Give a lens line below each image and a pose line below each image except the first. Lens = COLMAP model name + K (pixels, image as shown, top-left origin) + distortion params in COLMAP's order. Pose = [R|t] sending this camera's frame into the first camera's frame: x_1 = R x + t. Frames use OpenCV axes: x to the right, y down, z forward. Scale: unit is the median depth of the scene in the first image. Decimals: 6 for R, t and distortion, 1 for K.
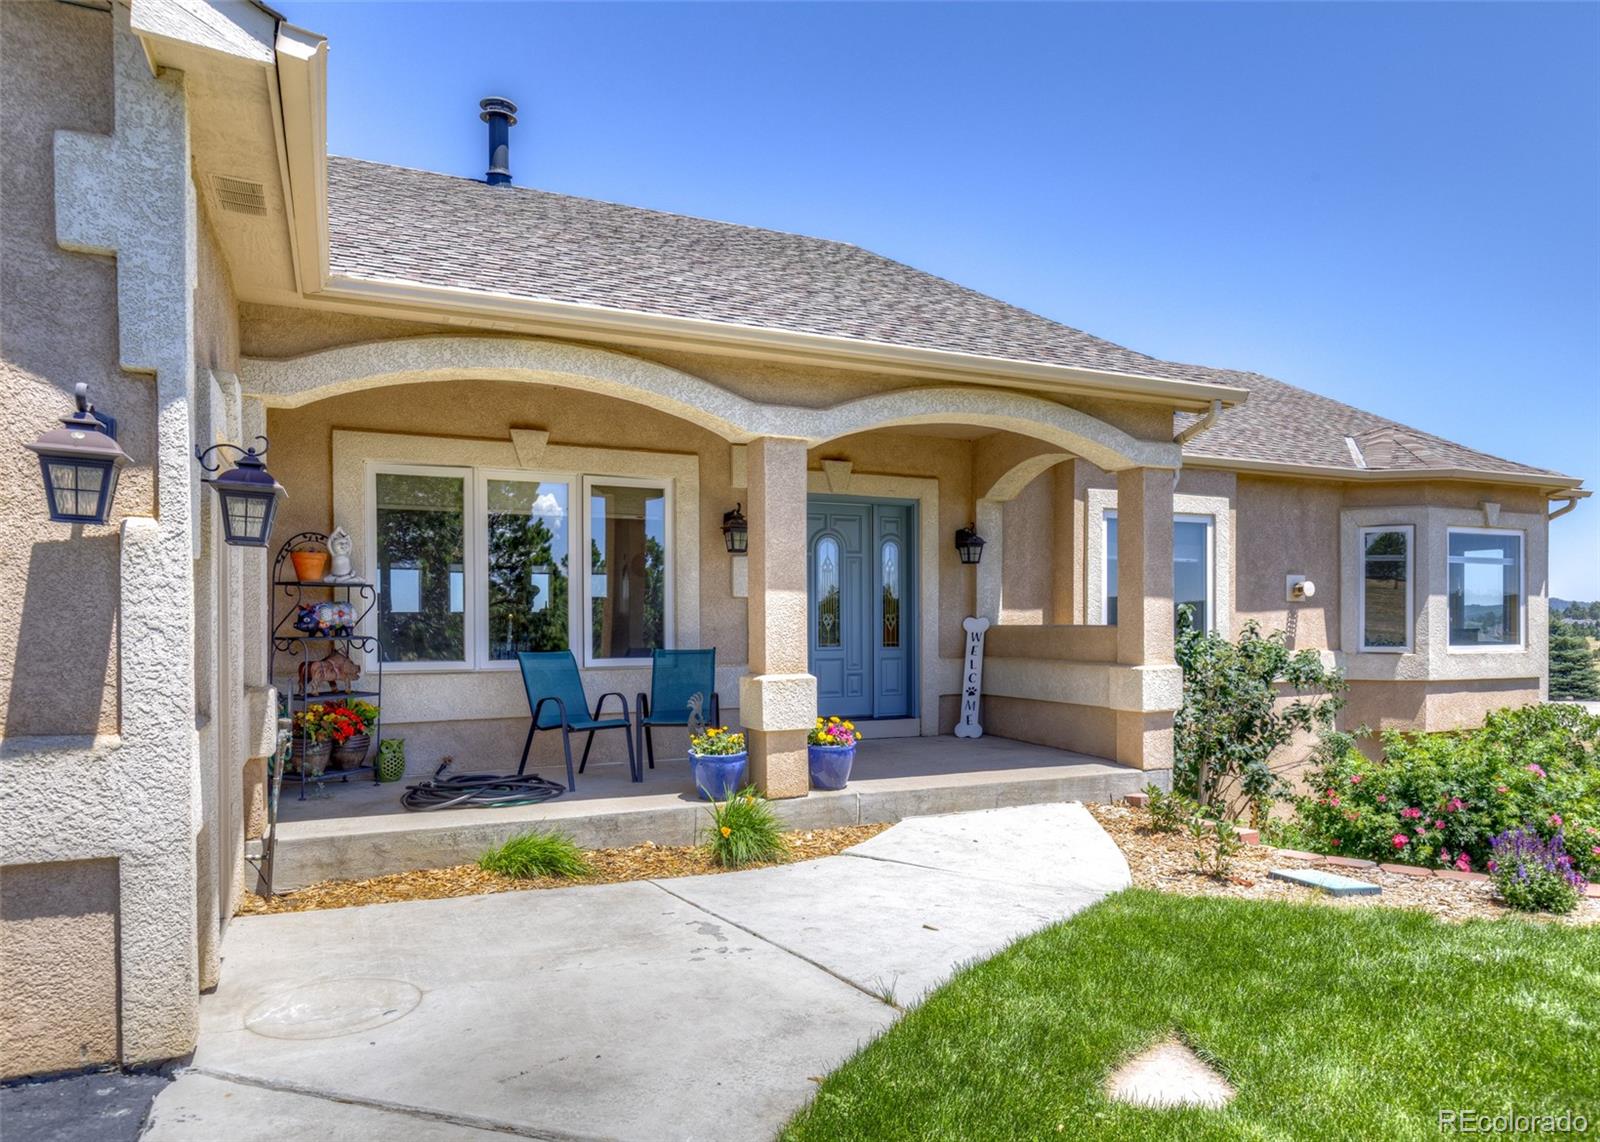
lens RADIAL K [[1025.3, 0, 816.9], [0, 1025.3, 644.3], [0, 0, 1]] dist [-0.000167, 0.001130]
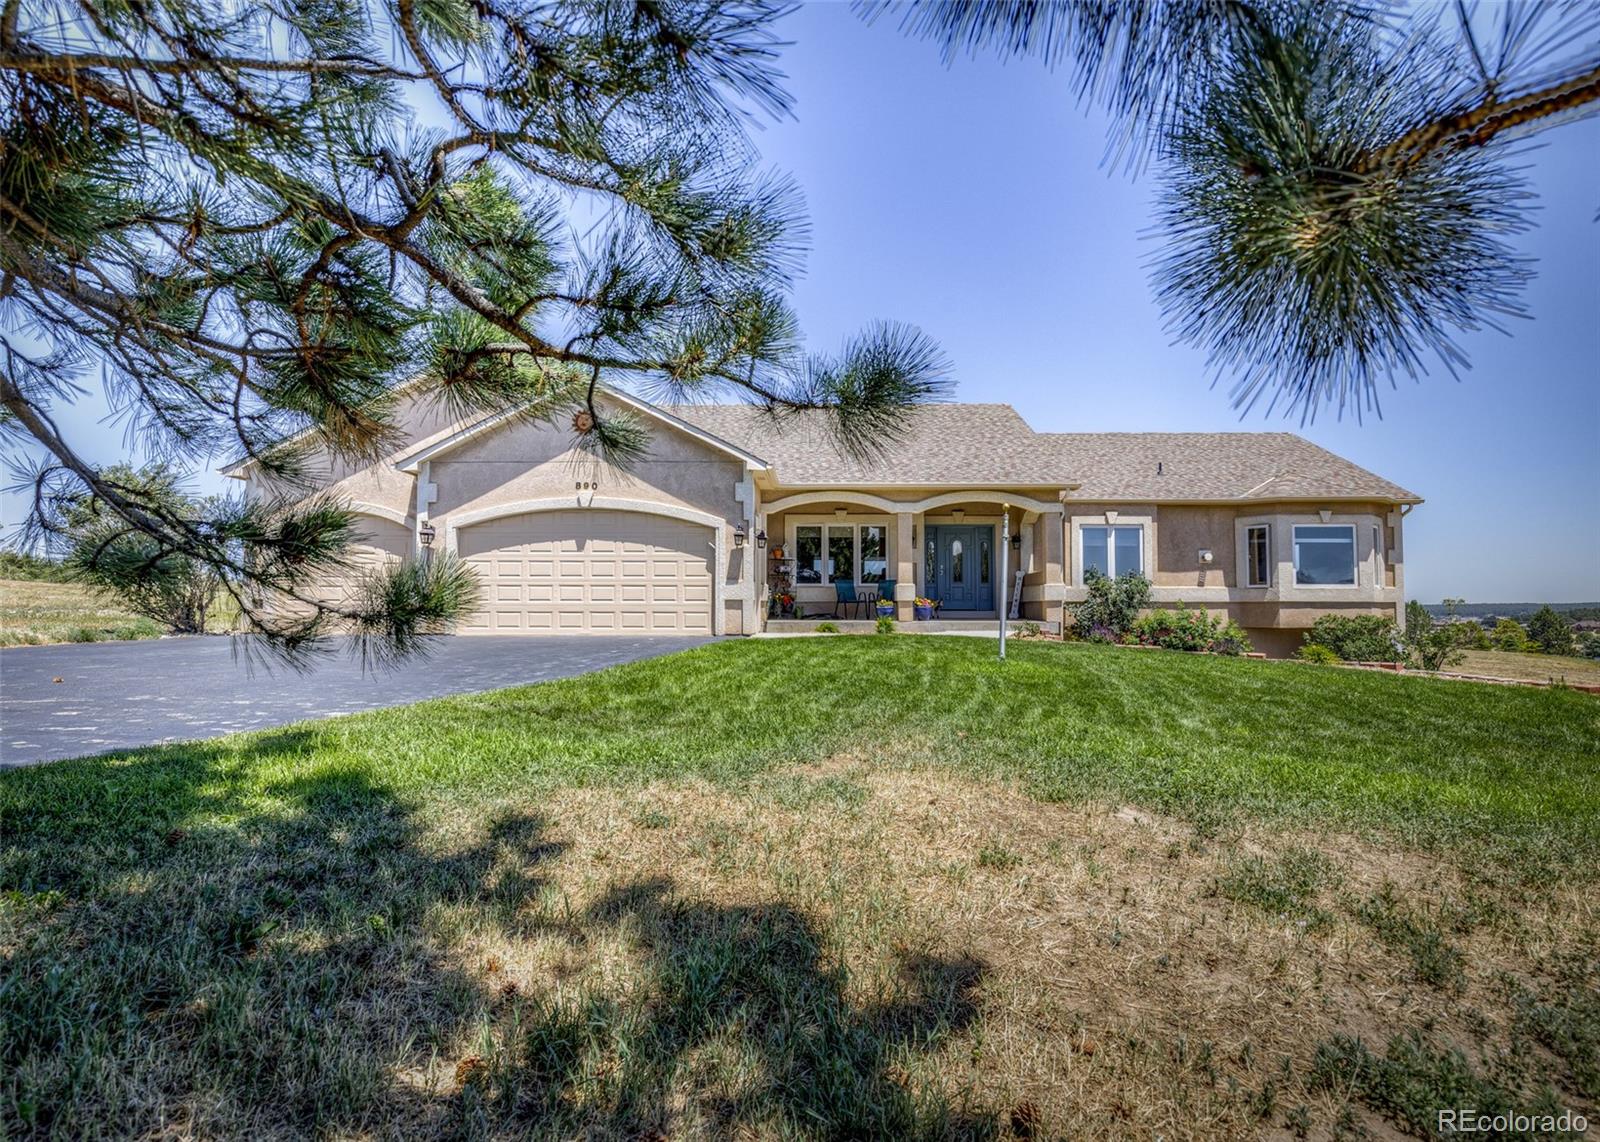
lens RADIAL K [[803.3, 0, 812.3], [0, 803.3, 572.1], [0, 0, 1]] dist [-0.005248, -0.000050]
pose [[0.901171, -0.016982, -0.433130, 0.521616], [-0.011895, 0.997887, -0.063874, 0.102615], [0.433300, 0.062714, 0.899065, -0.922581]]
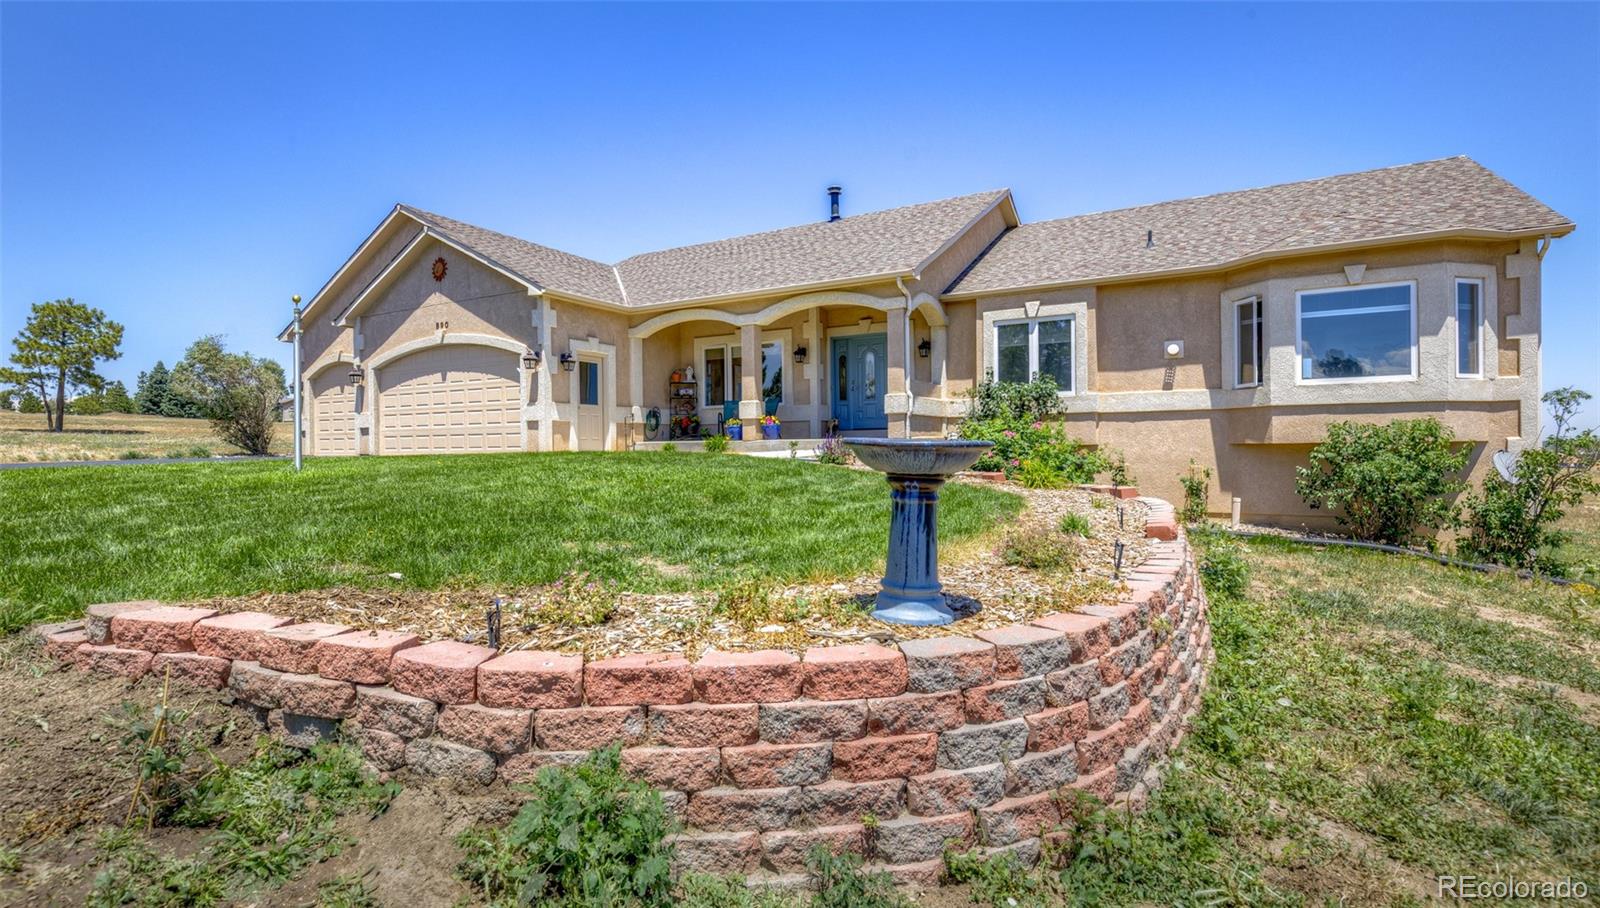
lens RADIAL K [[736.3, 0, 790.2], [0, 736.3, 449.8], [0, 0, 1]] dist [0.005584, -0.000535]
pose [[0.589425, -0.001797, -0.807821, 1.173370], [-0.006644, 0.999953, -0.007072, 0.122761], [0.807796, 0.009536, 0.589385, -0.128878]]
